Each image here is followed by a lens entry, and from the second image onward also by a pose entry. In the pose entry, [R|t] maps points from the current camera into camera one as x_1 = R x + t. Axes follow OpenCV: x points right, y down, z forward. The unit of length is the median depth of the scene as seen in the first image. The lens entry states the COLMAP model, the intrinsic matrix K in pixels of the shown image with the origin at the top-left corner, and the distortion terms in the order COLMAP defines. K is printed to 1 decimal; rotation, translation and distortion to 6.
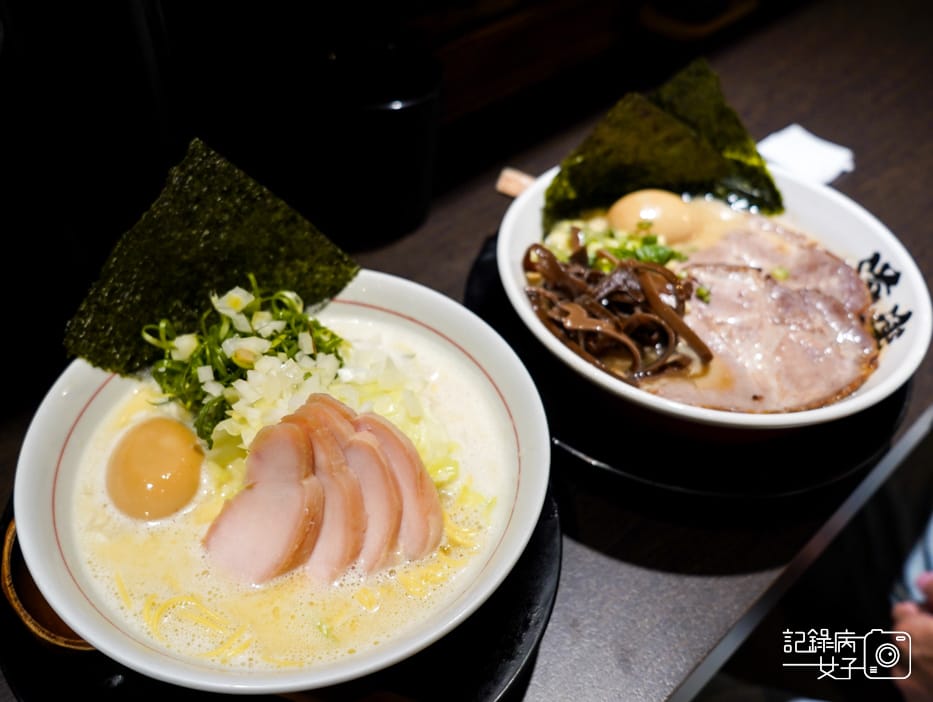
lens RADIAL K [[899.9, 0, 445.0], [0, 899.9, 300.3], [0, 0, 1]] dist [0.002886, 0.000000]
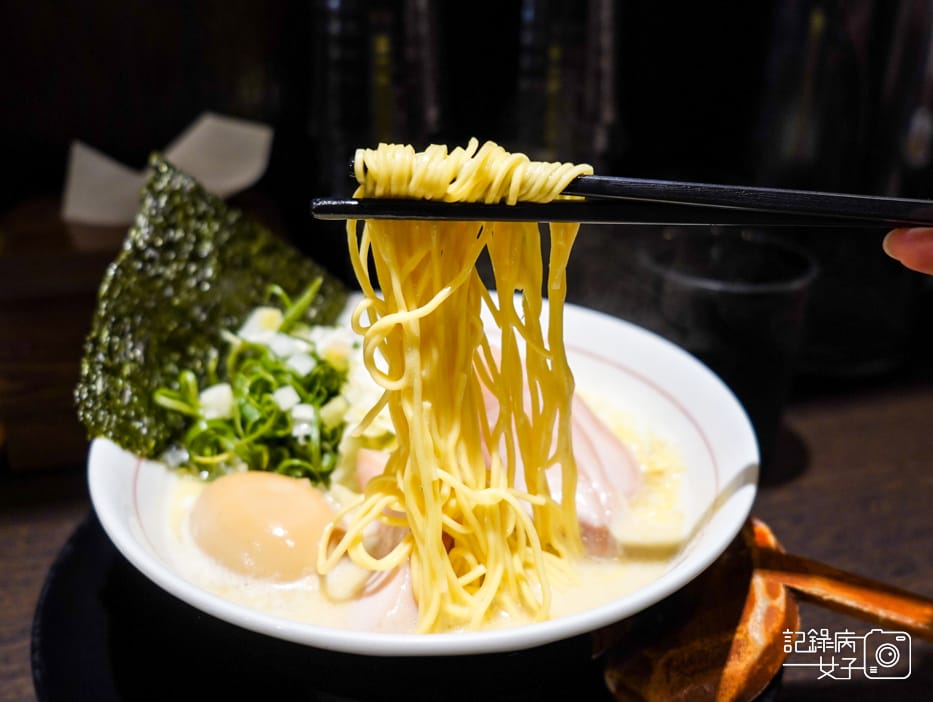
lens RADIAL K [[804.2, 0, 448.6], [0, 804.2, 349.9], [0, 0, 1]] dist [0.014359, -0.019566]
pose [[0.835714, -0.266367, 0.480240, -0.489961], [0.381749, 0.910426, -0.159349, 0.216337], [-0.394778, 0.316501, 0.862541, 0.345521]]
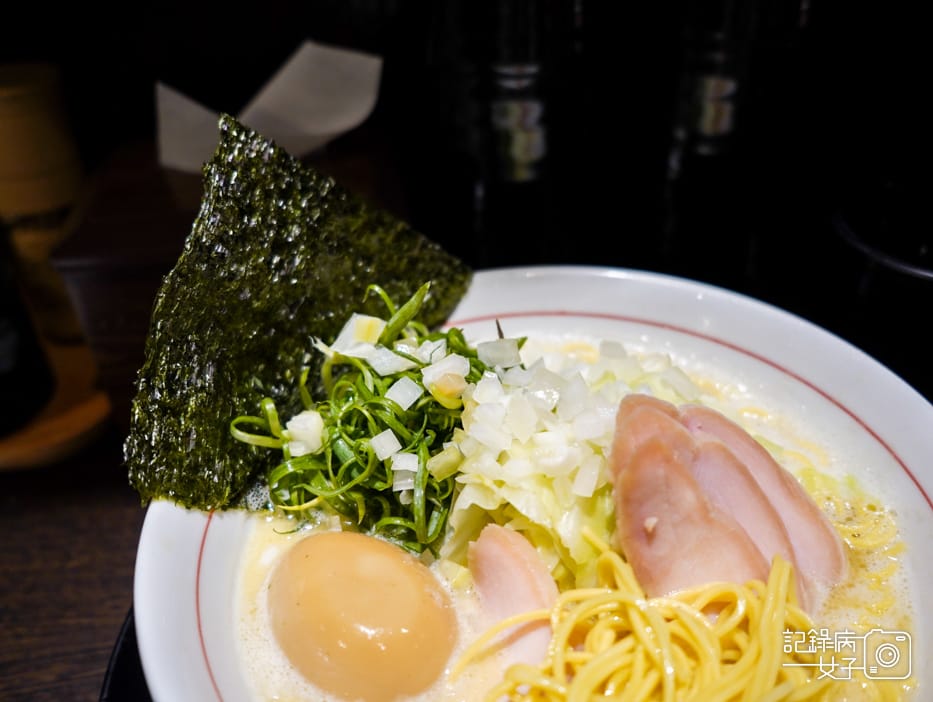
lens RADIAL K [[719.2, 0, 466.5], [0, 719.2, 368.0], [0, 0, 1]] dist [-0.012997, -0.006598]
pose [[0.897111, -0.323138, 0.301286, -0.360588], [0.349410, 0.936269, -0.036229, 0.073457], [-0.270378, 0.137774, 0.952845, 0.531178]]
